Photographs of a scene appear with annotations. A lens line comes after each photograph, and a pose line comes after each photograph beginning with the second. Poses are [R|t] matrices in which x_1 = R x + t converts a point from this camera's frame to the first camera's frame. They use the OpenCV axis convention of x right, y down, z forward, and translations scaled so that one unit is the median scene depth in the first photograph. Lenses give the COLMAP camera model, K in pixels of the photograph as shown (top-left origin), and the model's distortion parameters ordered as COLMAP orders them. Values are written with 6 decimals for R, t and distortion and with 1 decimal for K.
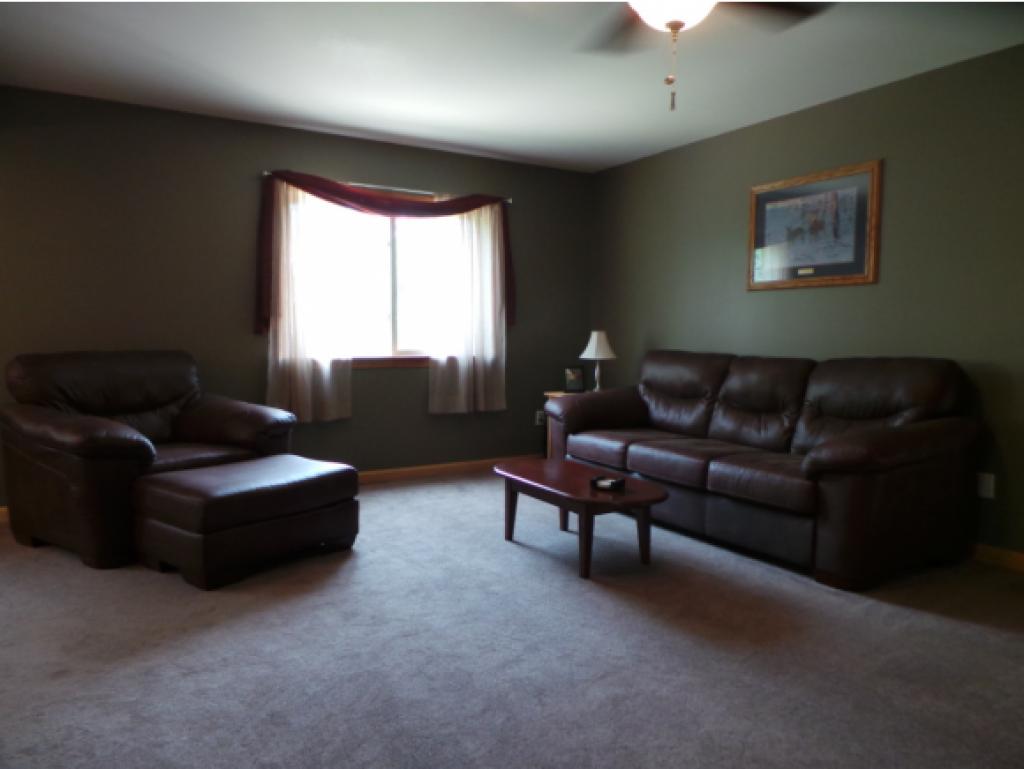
lens RADIAL K [[714.6, 0, 513.7], [0, 714.6, 408.0], [0, 0, 1]] dist [0.042661, 0.001127]
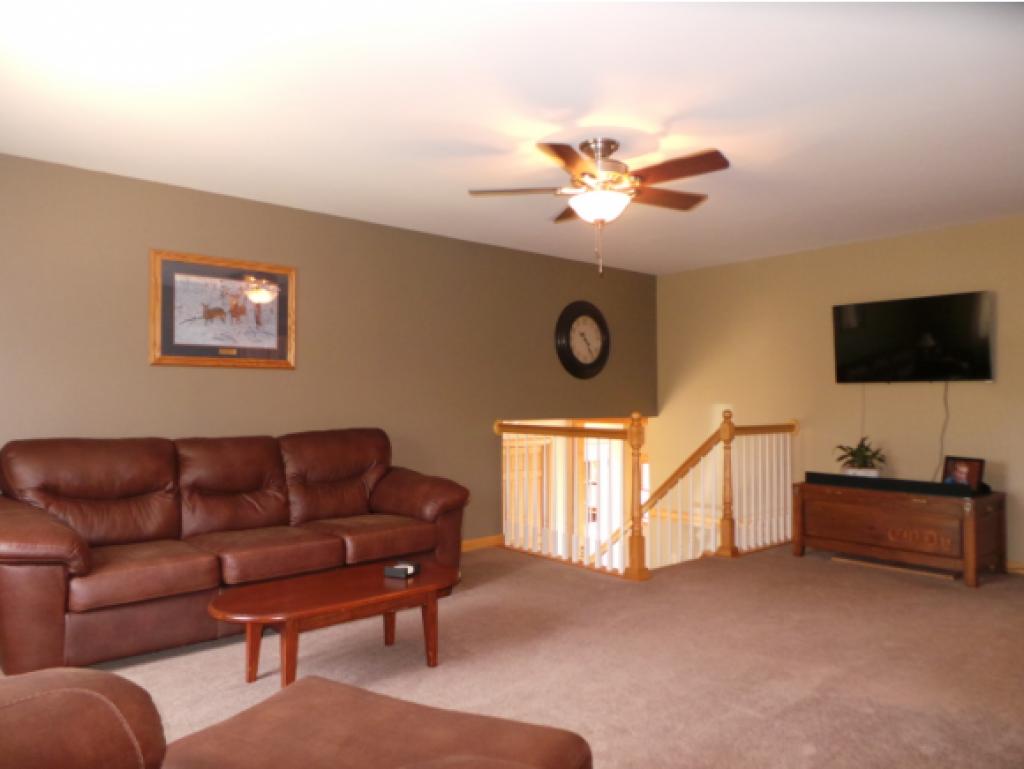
lens RADIAL K [[715.2, 0, 512.0], [0, 715.2, 384.5], [0, 0, 1]] dist [0.006079, 0.000816]
pose [[-0.162217, 0.016254, 0.986621, -0.687268], [0.103209, 0.994660, 0.000583, -0.104189], [-0.981343, 0.101923, -0.163028, 0.797137]]
